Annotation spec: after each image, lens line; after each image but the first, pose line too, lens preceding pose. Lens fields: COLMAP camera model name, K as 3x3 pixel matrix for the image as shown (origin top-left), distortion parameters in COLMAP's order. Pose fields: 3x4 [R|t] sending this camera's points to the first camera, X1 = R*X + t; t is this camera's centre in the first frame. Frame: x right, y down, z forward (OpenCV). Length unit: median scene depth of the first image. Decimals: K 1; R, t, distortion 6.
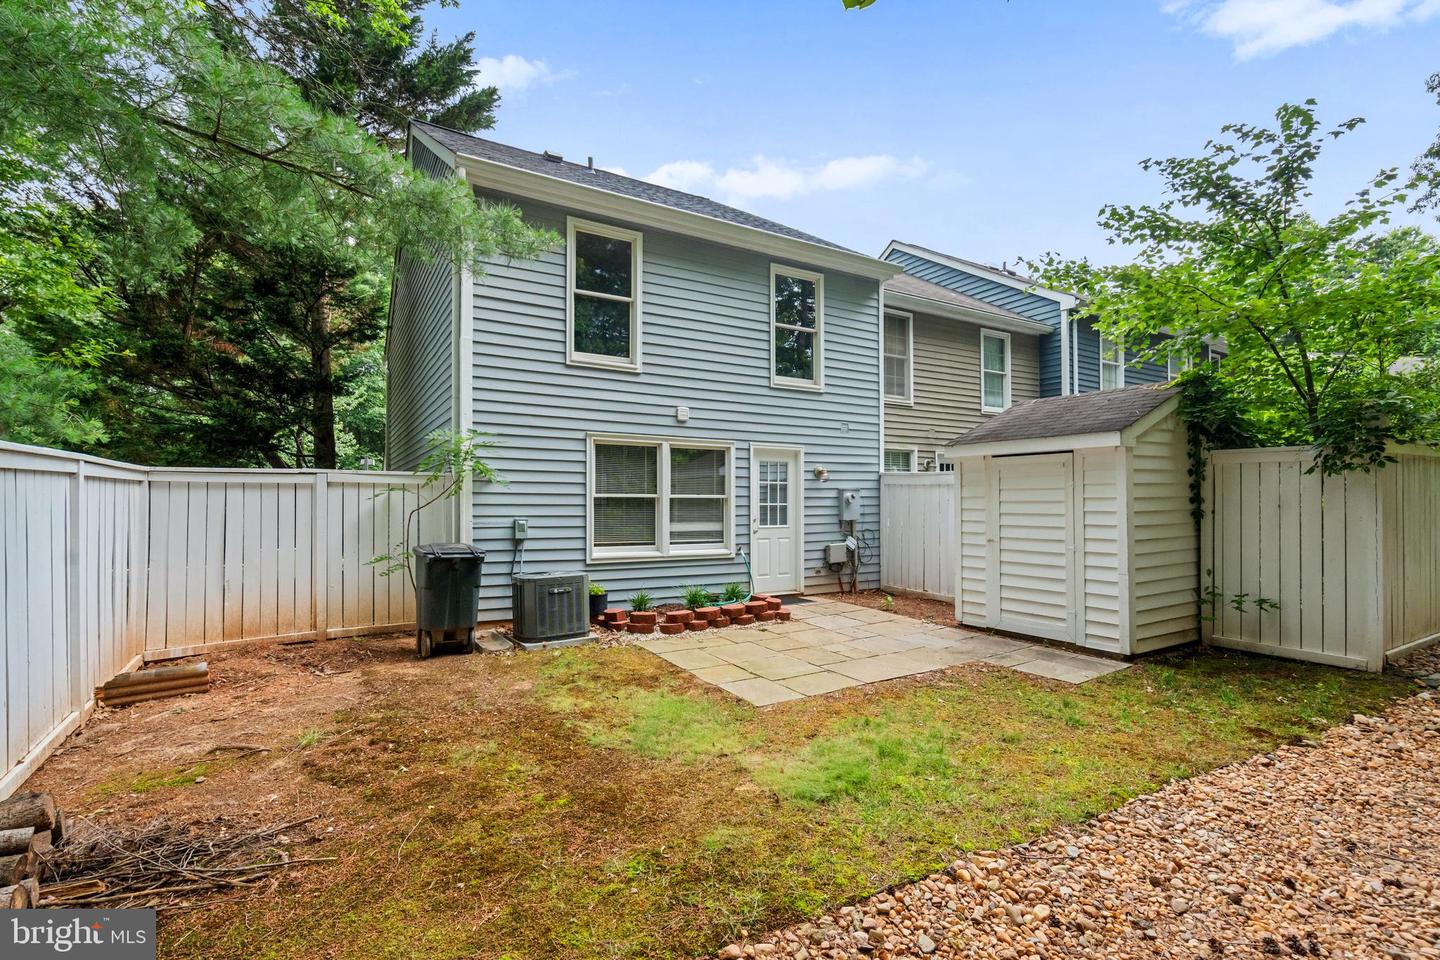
lens RADIAL K [[653.7, 0, 720.9], [0, 653.7, 486.8], [0, 0, 1]] dist [-0.004352, 0.000128]
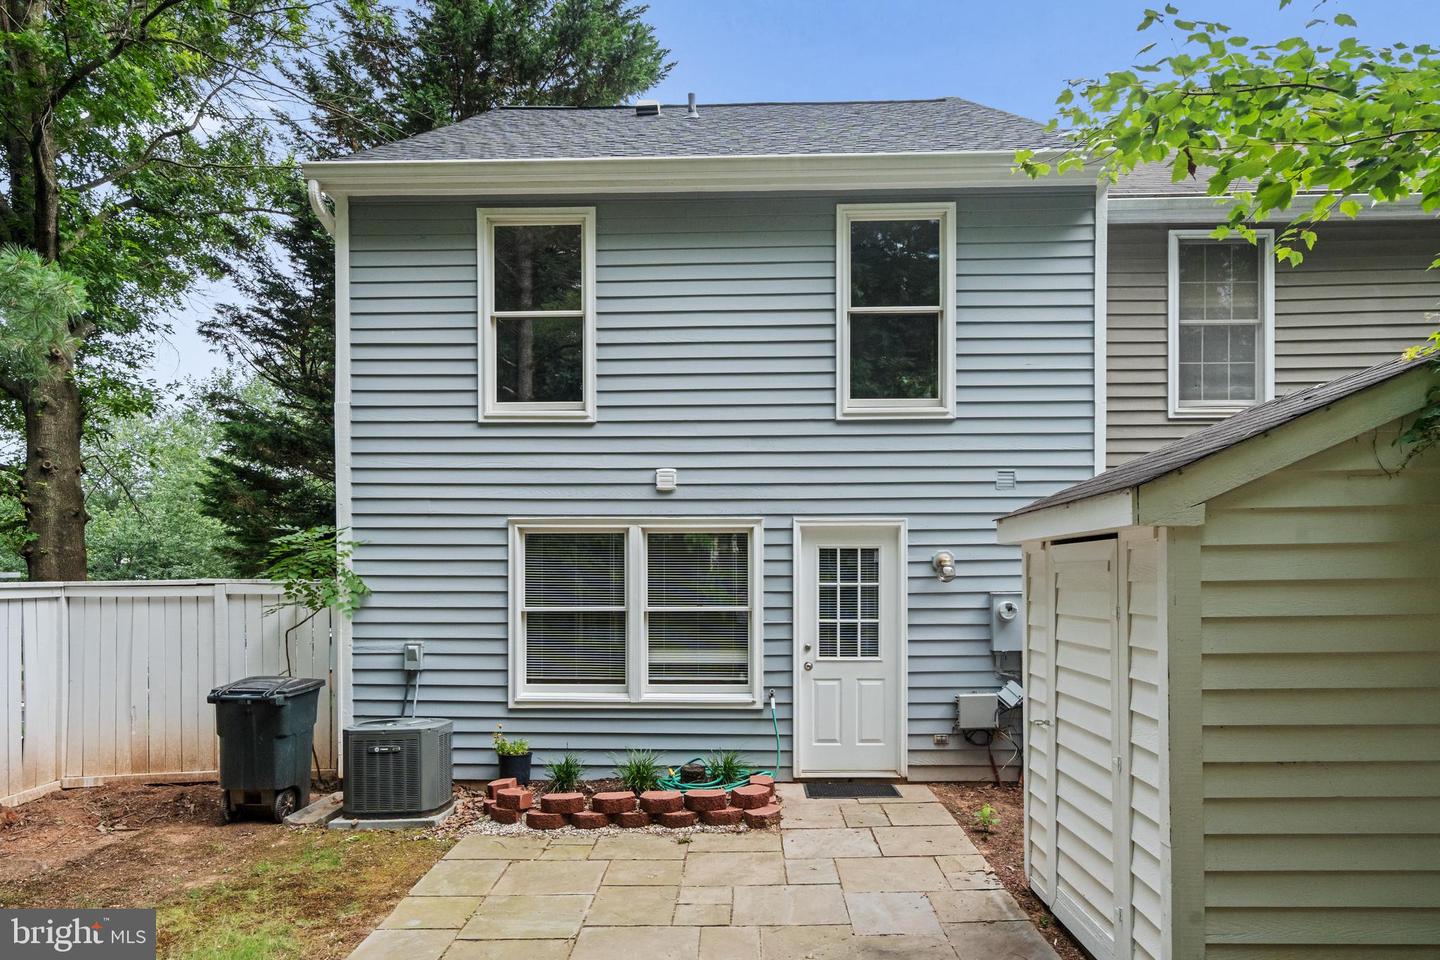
lens RADIAL K [[945.1, 0, 729.0], [0, 945.1, 577.0], [0, 0, 1]] dist [0.009447, -0.001915]
pose [[0.848537, -0.006372, -0.529097, 0.483998], [0.017427, 0.999722, 0.015910, -0.030707], [0.528848, -0.022721, 0.848412, 0.255038]]
